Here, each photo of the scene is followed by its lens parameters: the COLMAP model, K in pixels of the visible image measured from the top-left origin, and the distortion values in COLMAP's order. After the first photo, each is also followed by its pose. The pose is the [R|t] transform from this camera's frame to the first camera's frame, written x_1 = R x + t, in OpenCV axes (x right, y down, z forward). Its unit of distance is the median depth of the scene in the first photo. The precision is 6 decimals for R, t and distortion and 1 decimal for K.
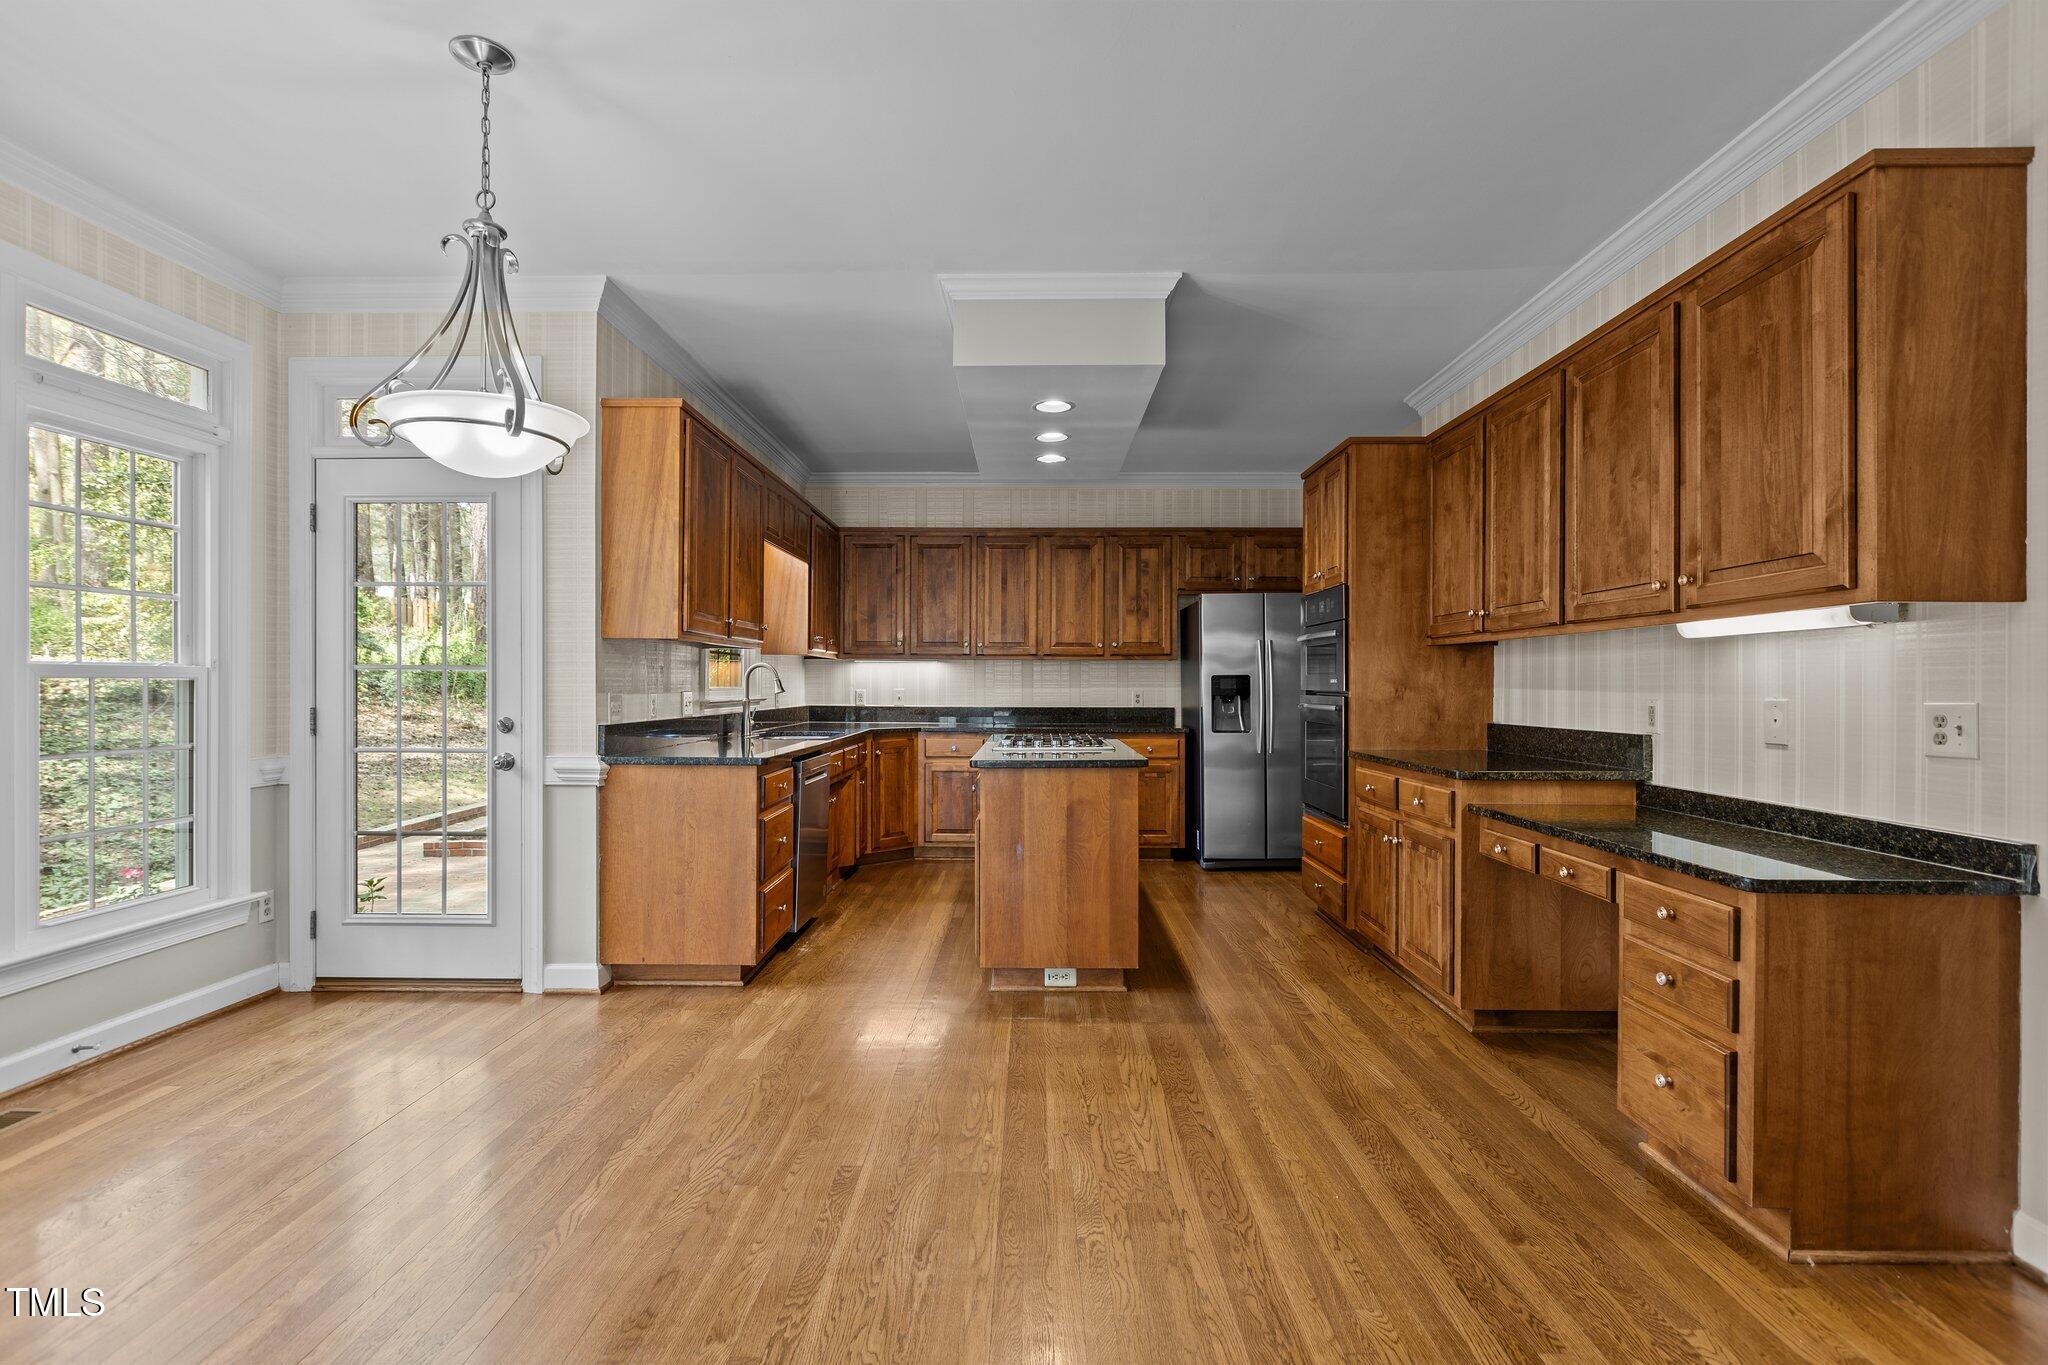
lens RADIAL K [[981.9, 0, 1021.2], [0, 981.9, 687.8], [0, 0, 1]] dist [0.001747, -0.000051]
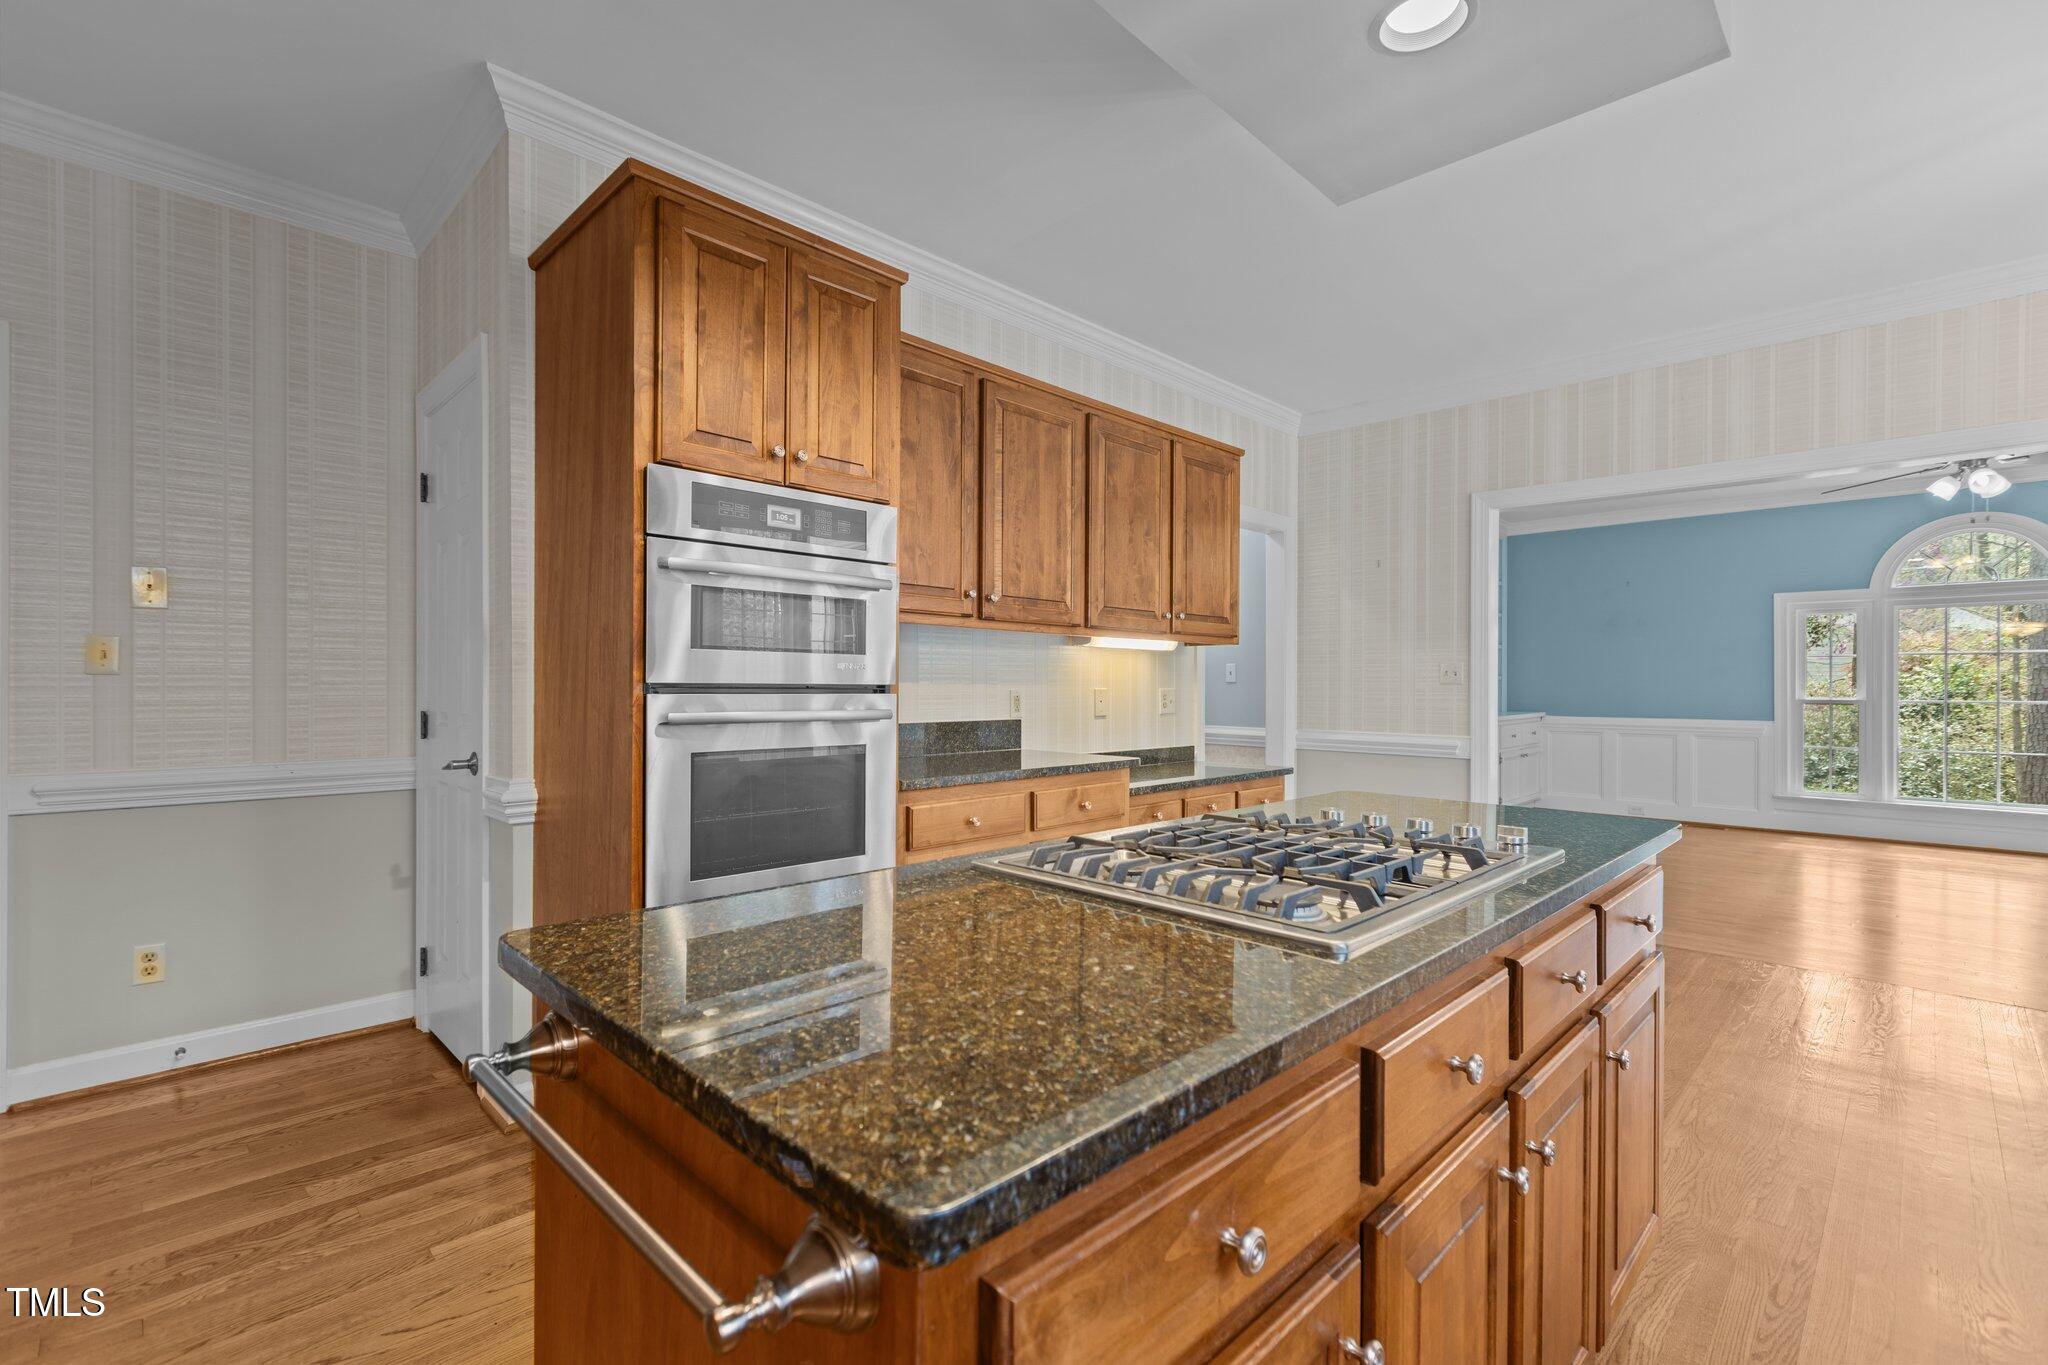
lens RADIAL K [[917.4, 0, 1024.0], [0, 917.4, 688.7], [0, 0, 1]] dist [-0.005246, -0.000370]
pose [[-0.716042, -0.003306, 0.698049, -0.156970], [-0.004805, 0.999988, -0.000193, 0.009814], [-0.698040, -0.003492, -0.716050, 1.693538]]
